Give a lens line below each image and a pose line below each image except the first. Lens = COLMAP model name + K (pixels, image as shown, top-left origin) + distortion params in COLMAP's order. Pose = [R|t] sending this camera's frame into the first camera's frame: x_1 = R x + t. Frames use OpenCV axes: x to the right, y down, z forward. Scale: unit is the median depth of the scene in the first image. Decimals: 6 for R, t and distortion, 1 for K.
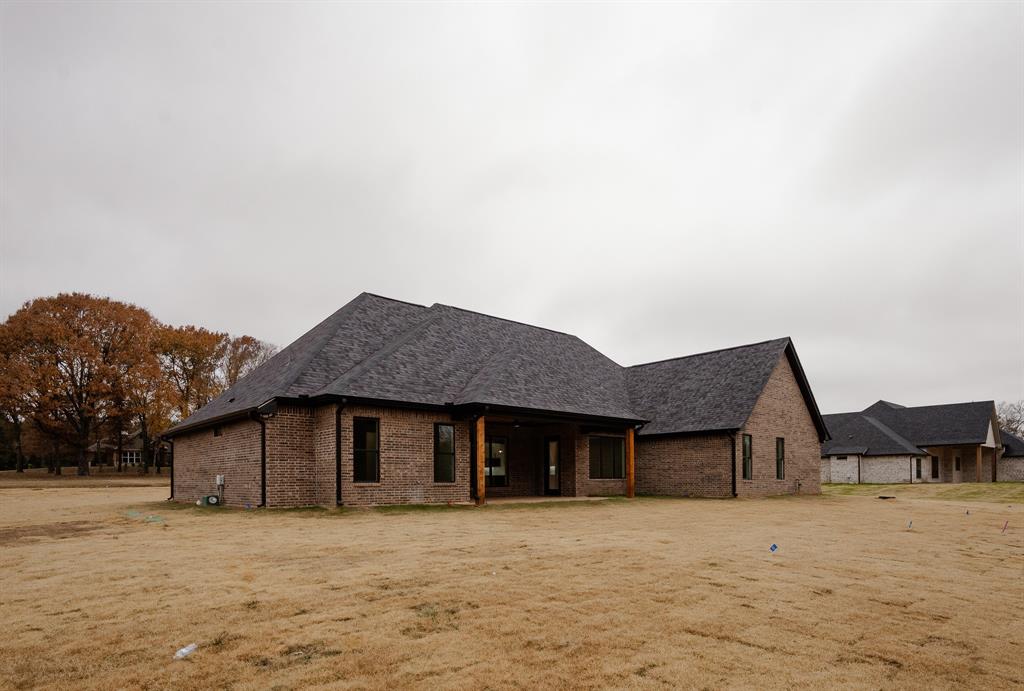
lens RADIAL K [[571.7, 0, 511.5], [0, 571.7, 329.3], [0, 0, 1]] dist [-0.003942, -0.000211]
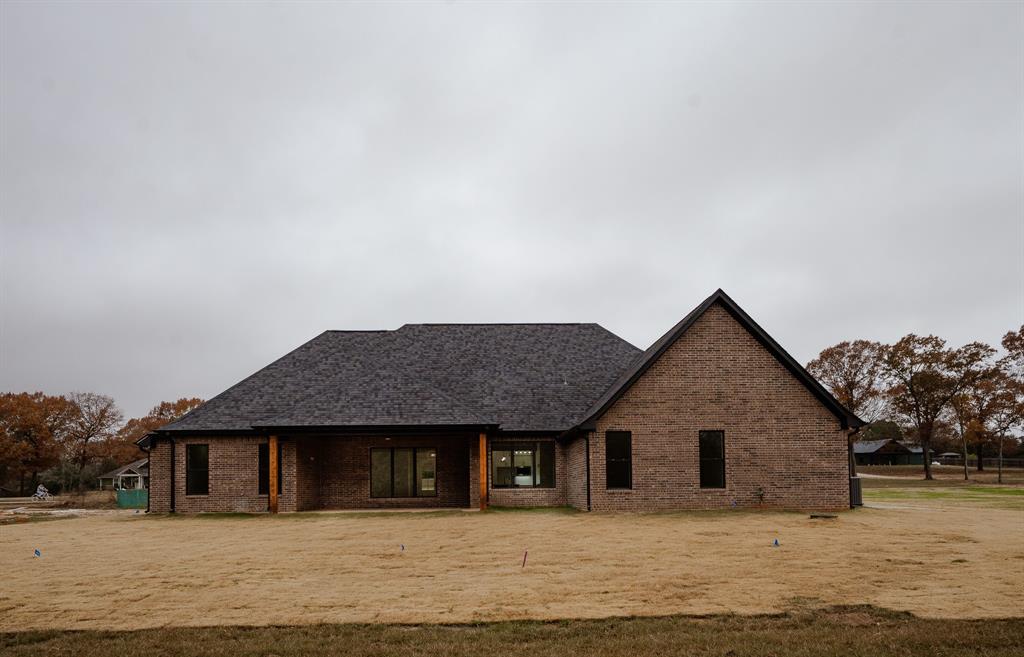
lens RADIAL K [[617.2, 0, 498.9], [0, 617.2, 324.8], [0, 0, 1]] dist [0.002865, 0.000620]
pose [[0.760052, -0.172301, -0.626605, 1.112178], [0.173436, 0.983020, -0.059934, 0.084420], [0.626291, -0.063122, 0.777029, 0.336252]]
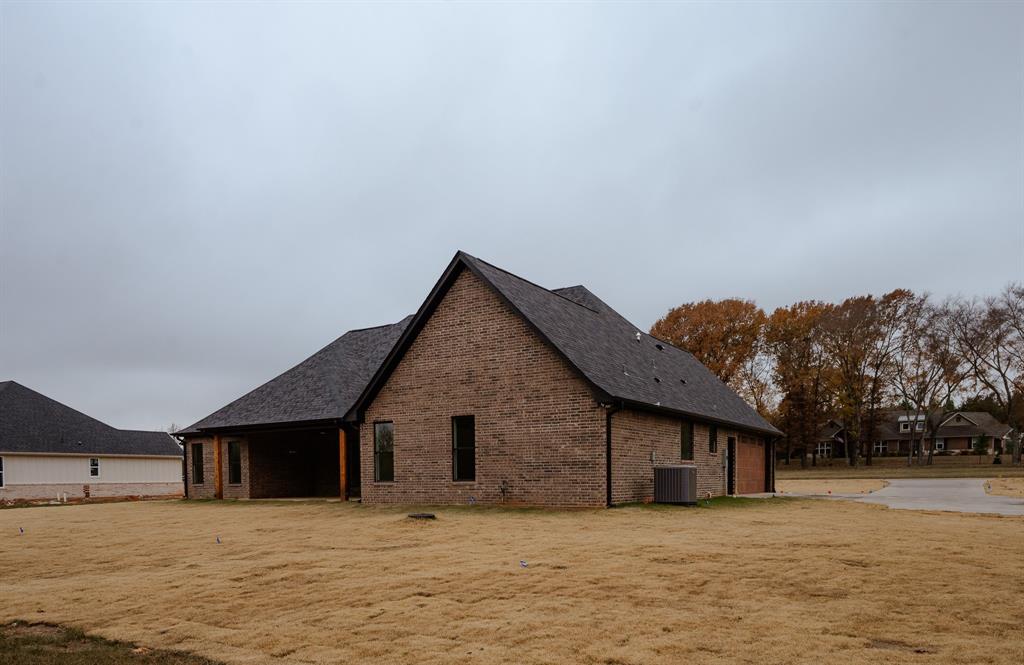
lens RADIAL K [[694.3, 0, 512.0], [0, 694.3, 332.5], [0, 0, 1]] dist [-0.002466, 0.000391]
pose [[0.276135, -0.196009, -0.940920, 1.747897], [0.256393, 0.958530, -0.124433, 0.301980], [0.926289, -0.206885, 0.314939, 1.185677]]
